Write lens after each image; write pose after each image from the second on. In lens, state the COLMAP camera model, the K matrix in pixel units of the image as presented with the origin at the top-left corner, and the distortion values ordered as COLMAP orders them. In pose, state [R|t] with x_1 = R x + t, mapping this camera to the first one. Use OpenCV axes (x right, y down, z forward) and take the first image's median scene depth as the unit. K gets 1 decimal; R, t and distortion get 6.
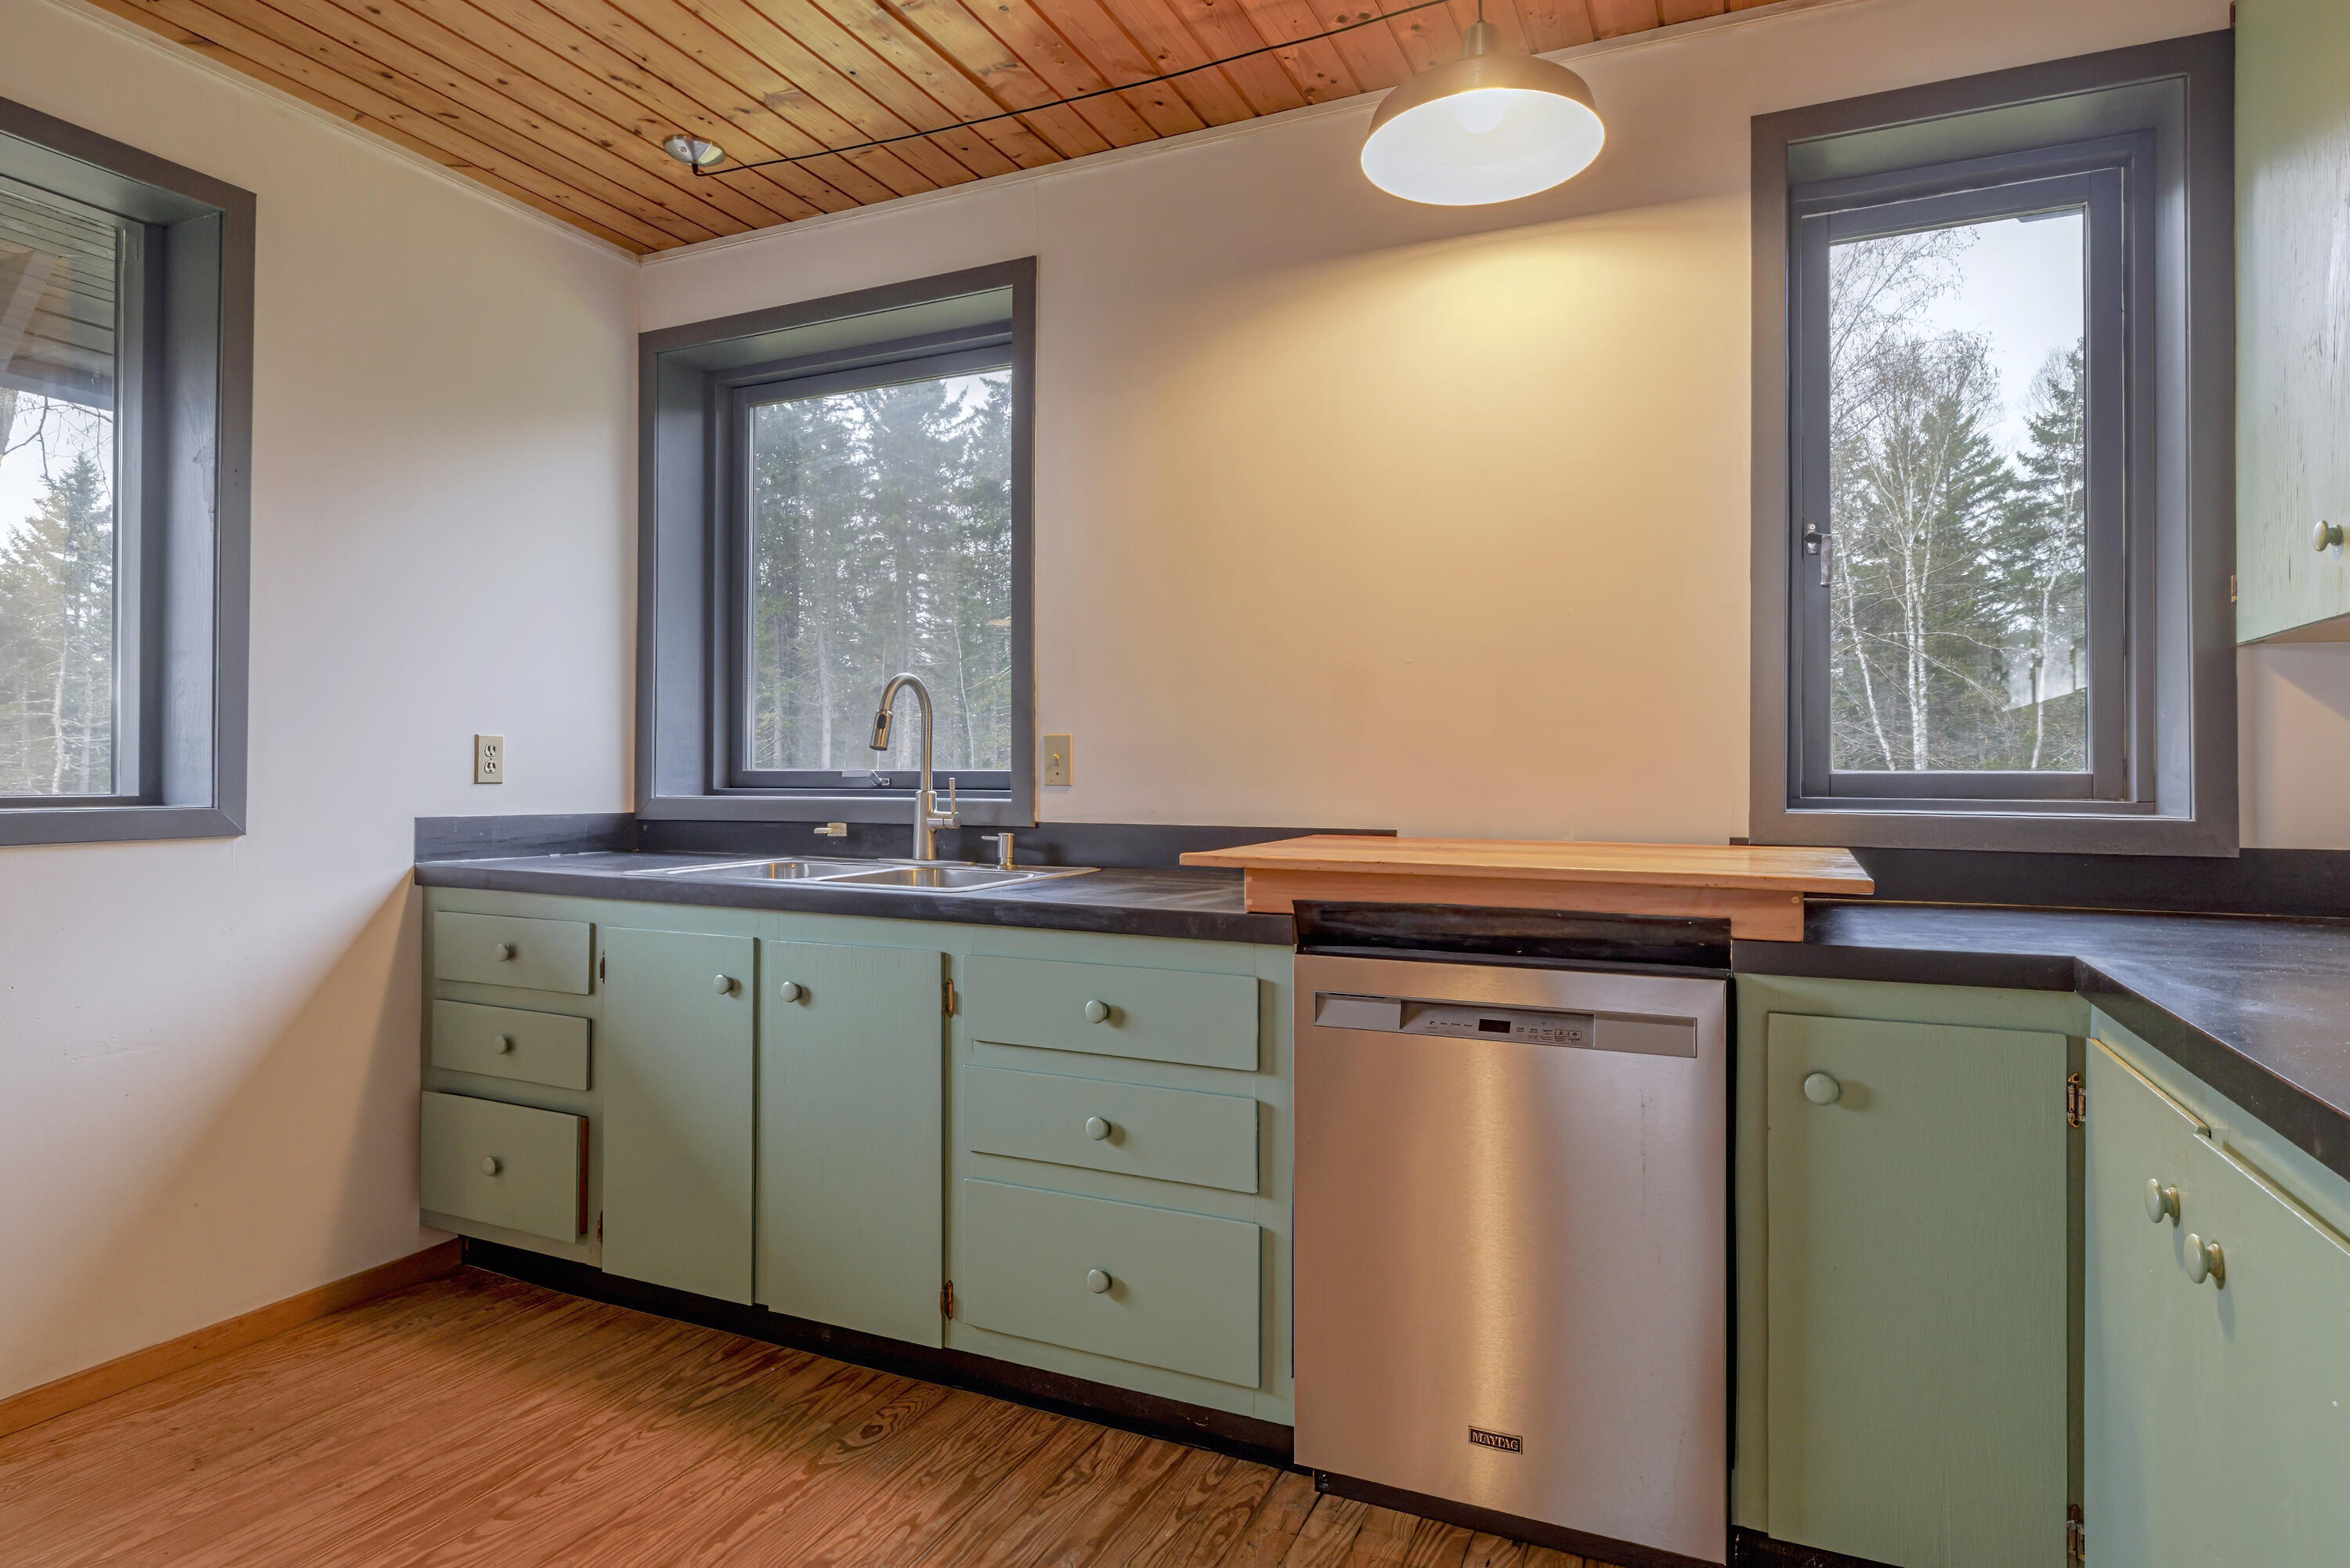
lens RADIAL K [[1273.8, 0, 1179.3], [0, 1273.8, 768.3], [0, 0, 1]] dist [0.000987, -0.000400]
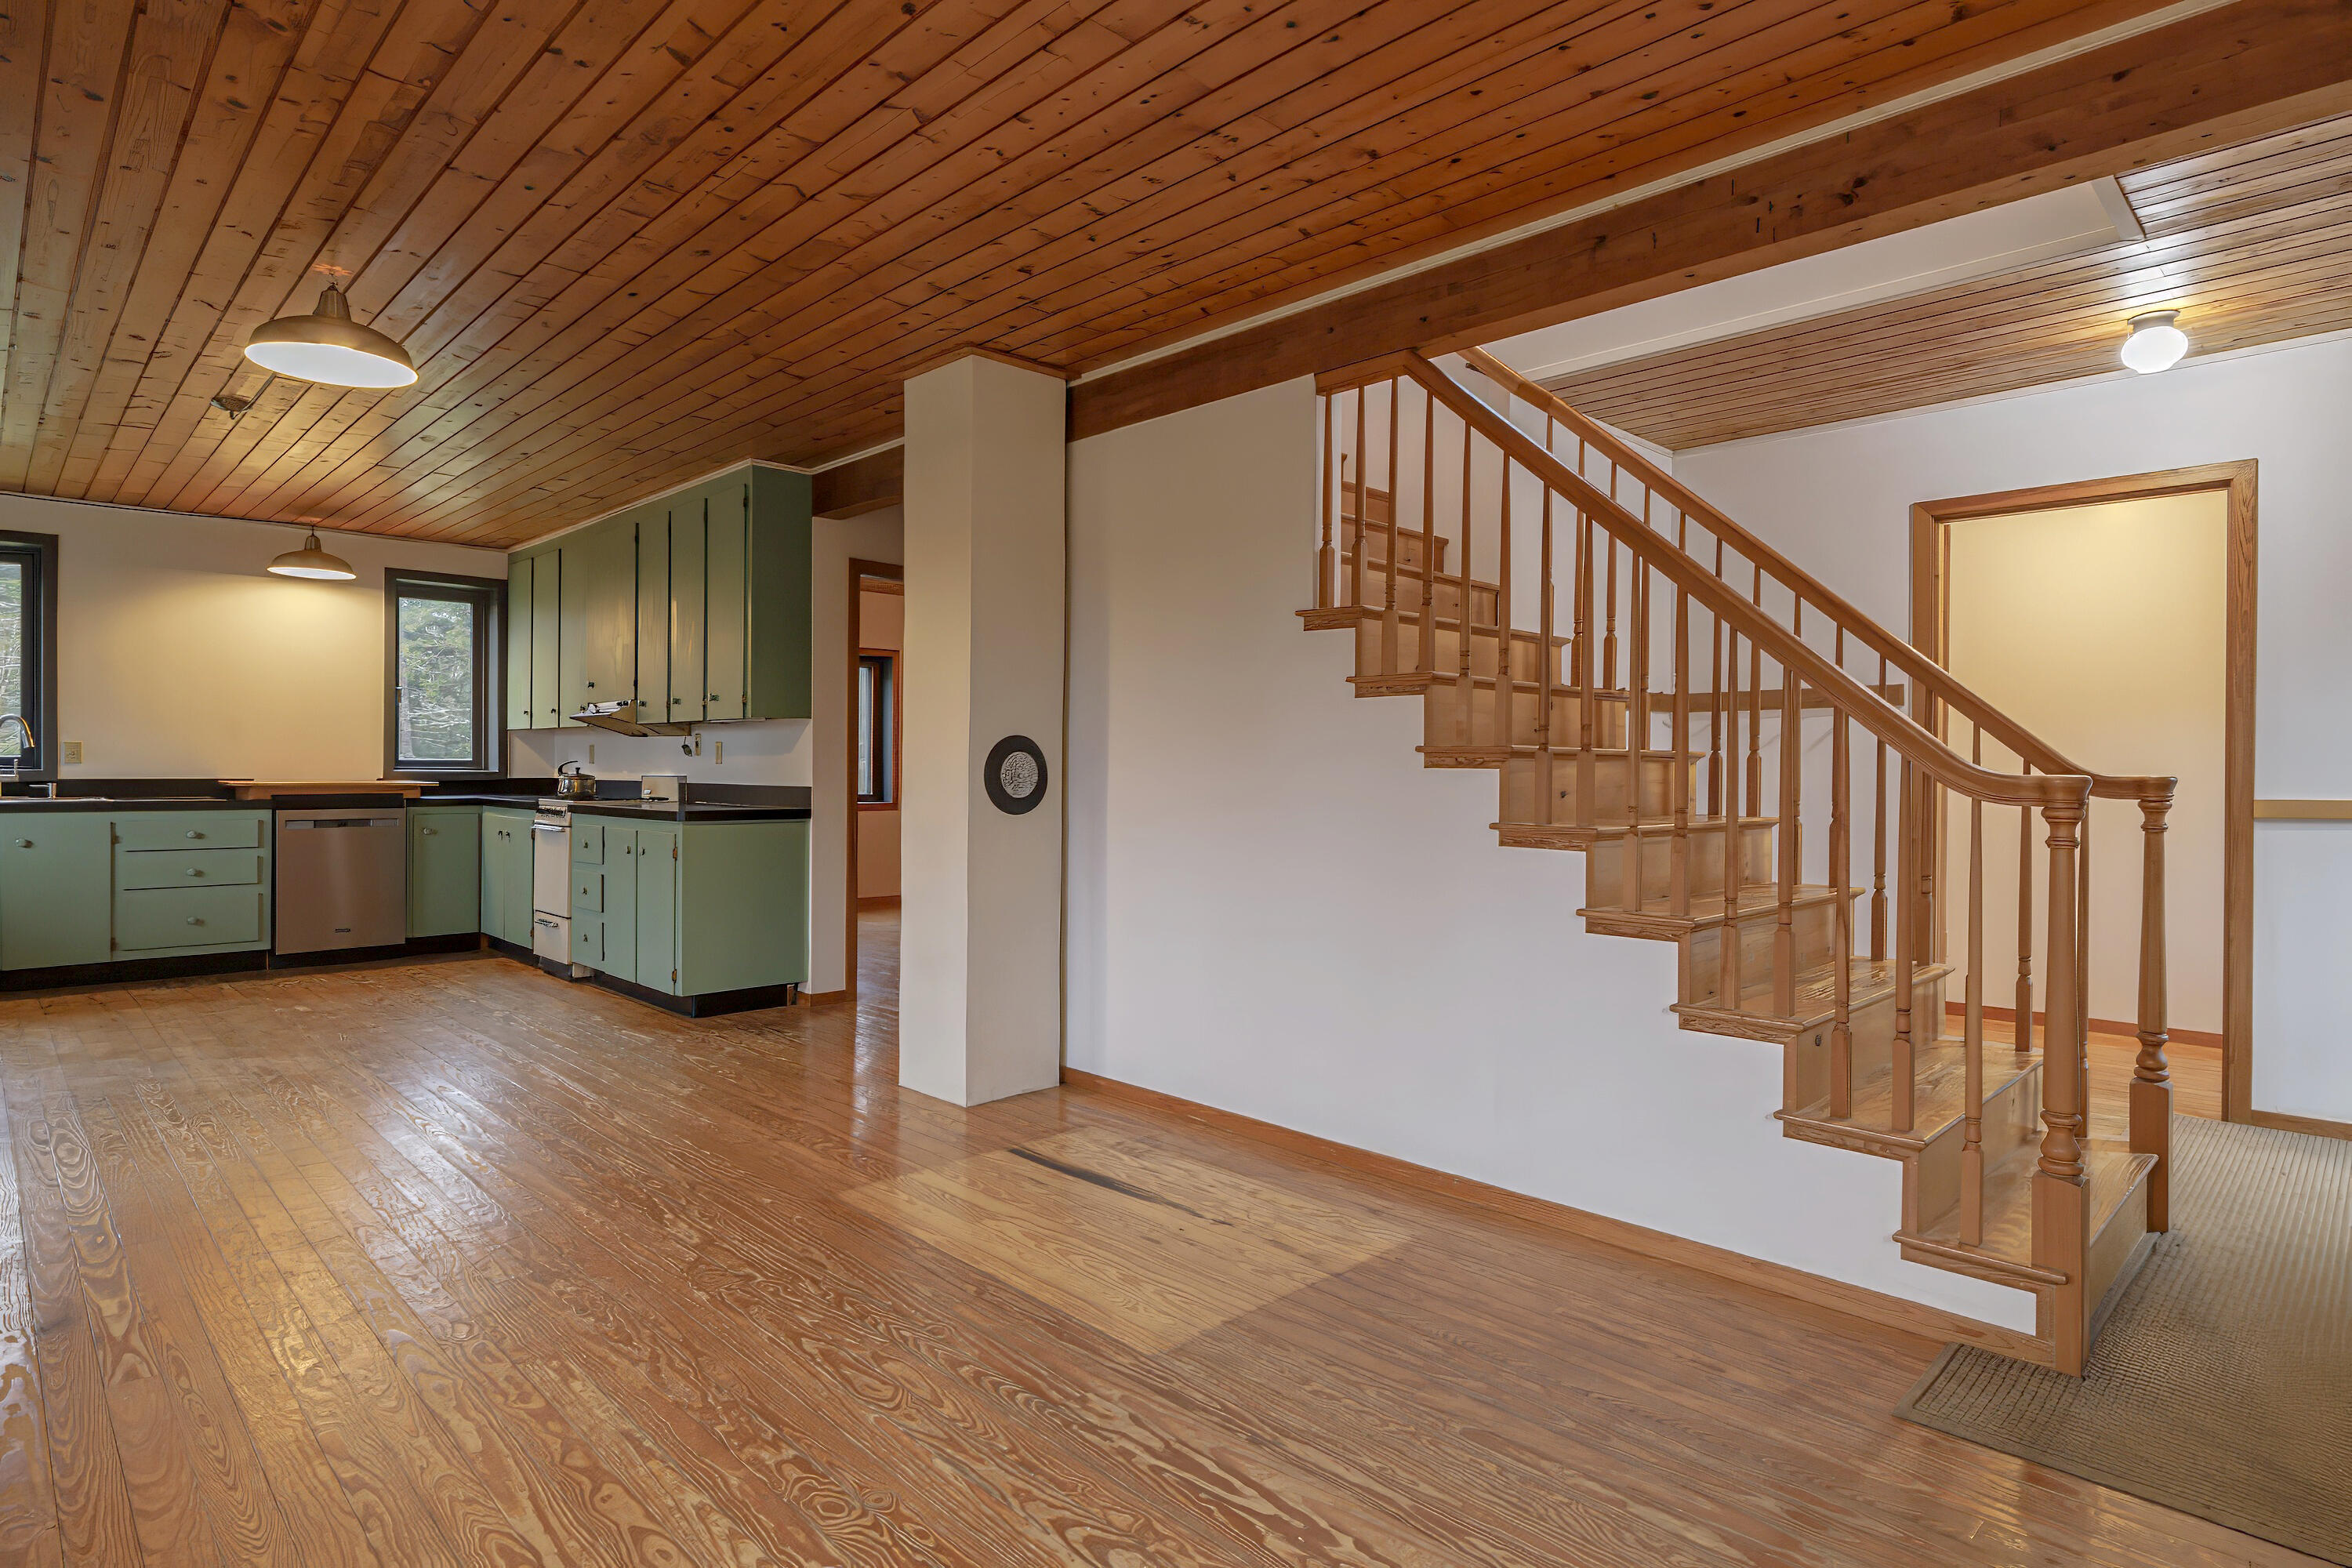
lens RADIAL K [[1237.7, 0, 1173.5], [0, 1237.7, 769.8], [0, 0, 1]] dist [0.000674, -0.001270]
pose [[0.356379, -0.004458, 0.934331, -1.841409], [-0.009531, 0.999919, 0.008407, -0.015756], [-0.934293, -0.011901, 0.356308, -2.101321]]
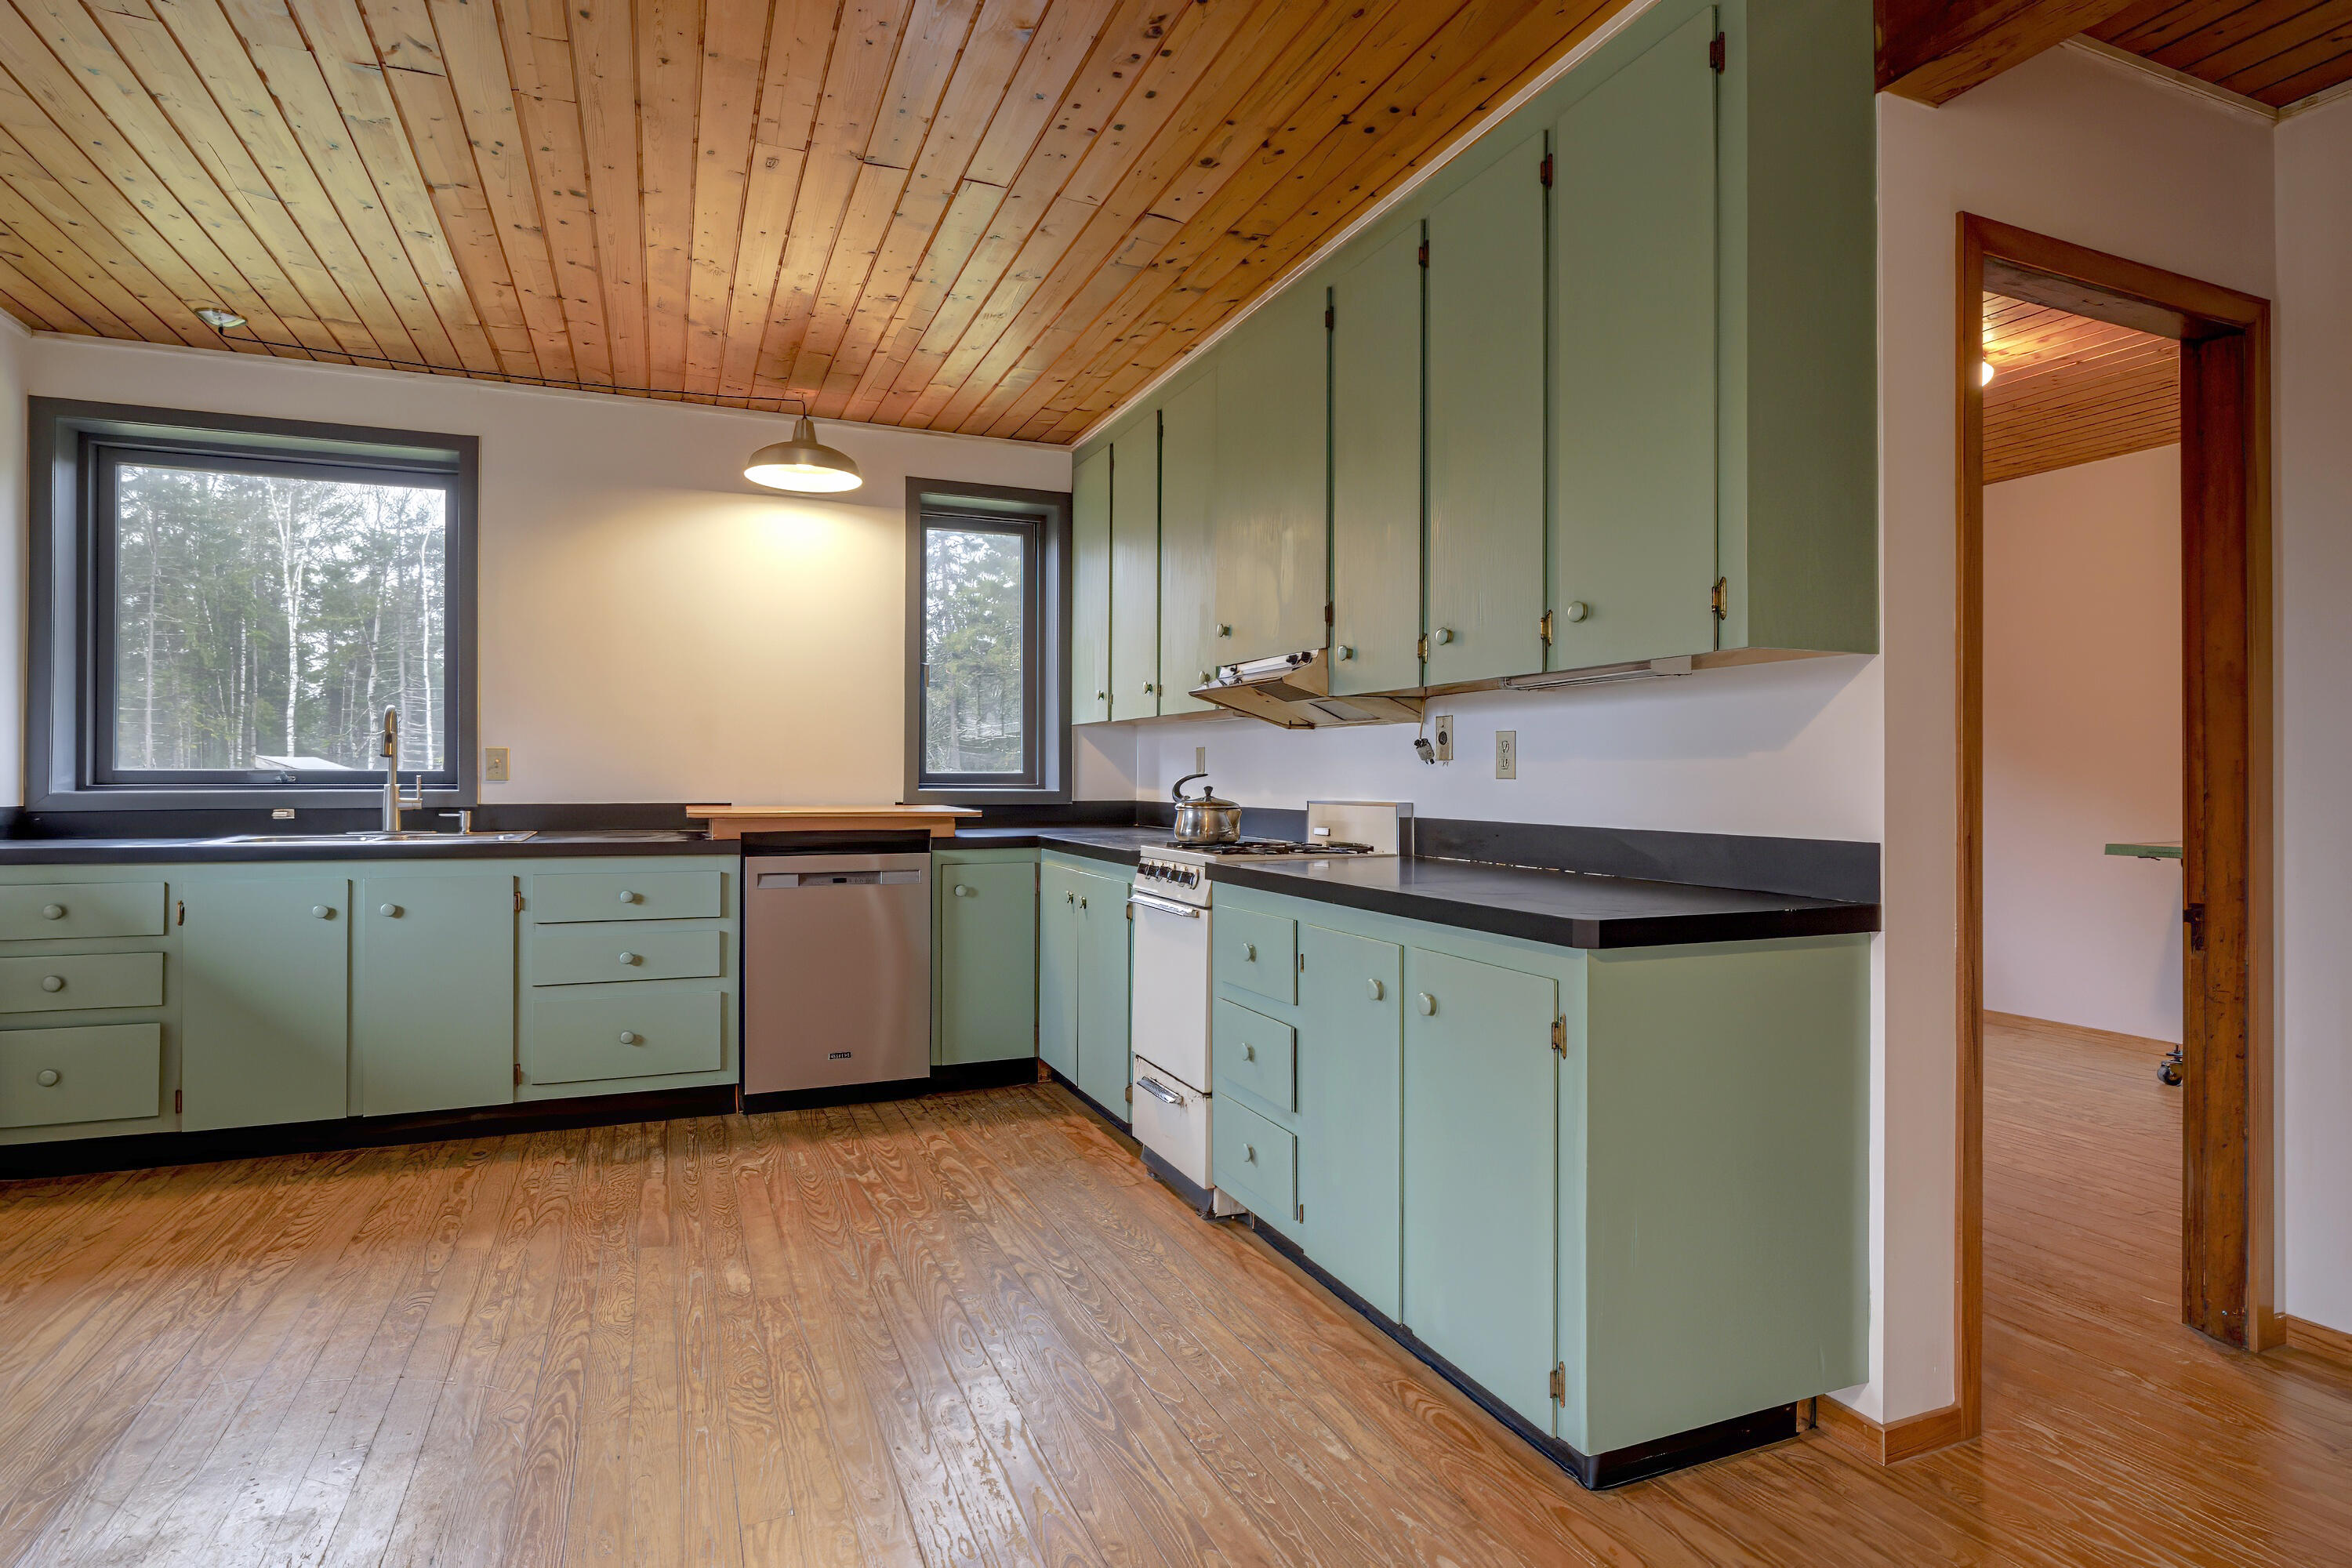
lens RADIAL K [[1237.7, 0, 1173.5], [0, 1237.7, 769.8], [0, 0, 1]] dist [0.000674, -0.001270]
pose [[0.678966, 0.001956, 0.734167, -0.786496], [-0.003956, 0.999992, 0.000994, -0.005284], [-0.734159, -0.003579, 0.678969, -0.780367]]
